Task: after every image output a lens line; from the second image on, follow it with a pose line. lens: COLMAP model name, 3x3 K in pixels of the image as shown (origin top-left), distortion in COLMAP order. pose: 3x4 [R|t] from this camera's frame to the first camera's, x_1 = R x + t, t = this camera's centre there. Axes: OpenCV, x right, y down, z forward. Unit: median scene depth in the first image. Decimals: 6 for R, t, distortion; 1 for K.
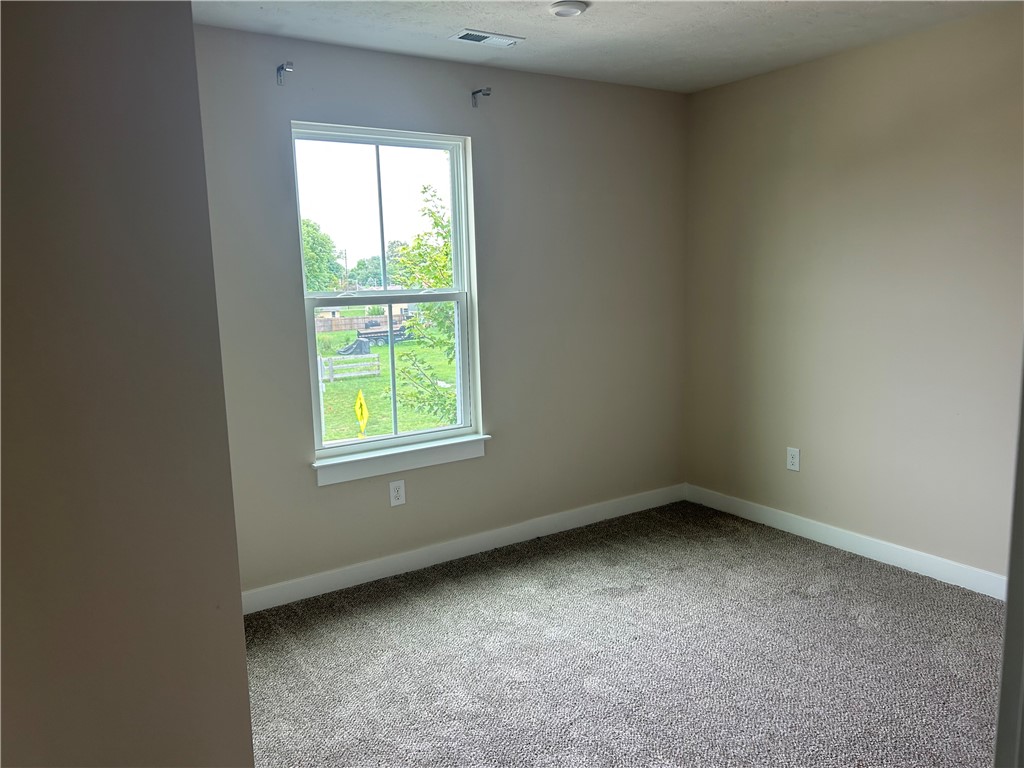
lens RADIAL K [[767.7, 0, 485.9], [0, 767.7, 383.3], [0, 0, 1]] dist [0.096659, 0.001389]
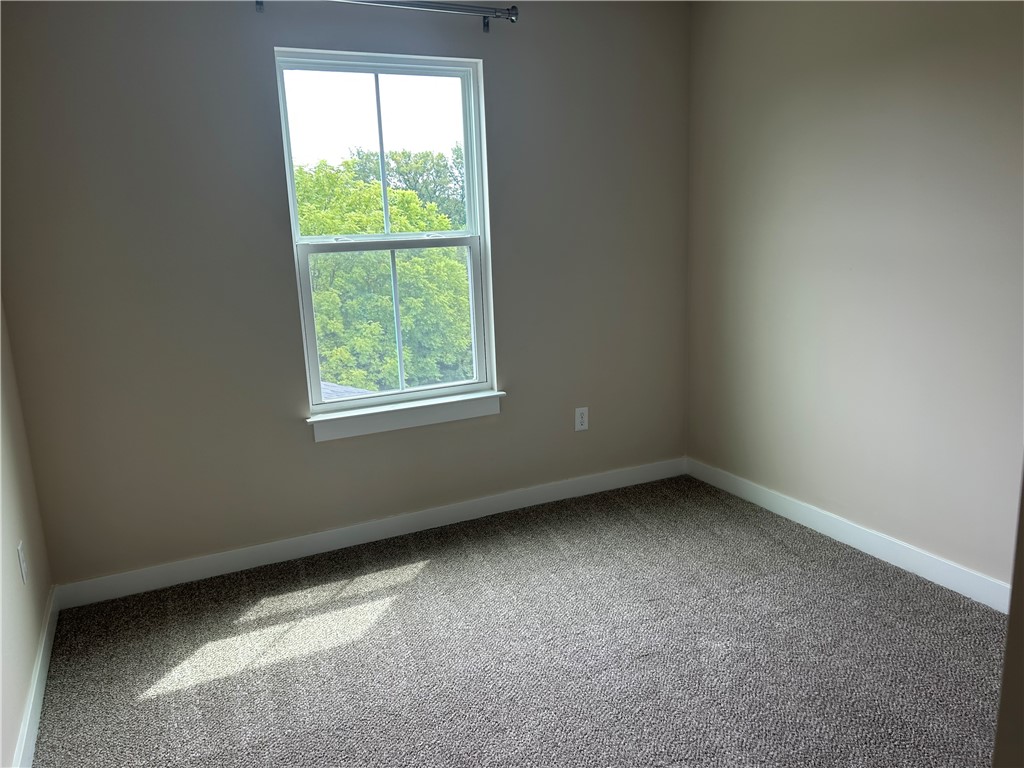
lens RADIAL K [[768.5, 0, 512.0], [0, 768.5, 384.0], [0, 0, 1]] dist [0.090179, -0.133408]
pose [[0.992380, 0.022649, -0.121111, 0.137234], [-0.013076, 0.996768, 0.079260, -0.017451], [0.122515, -0.077072, 0.989470, 0.086684]]
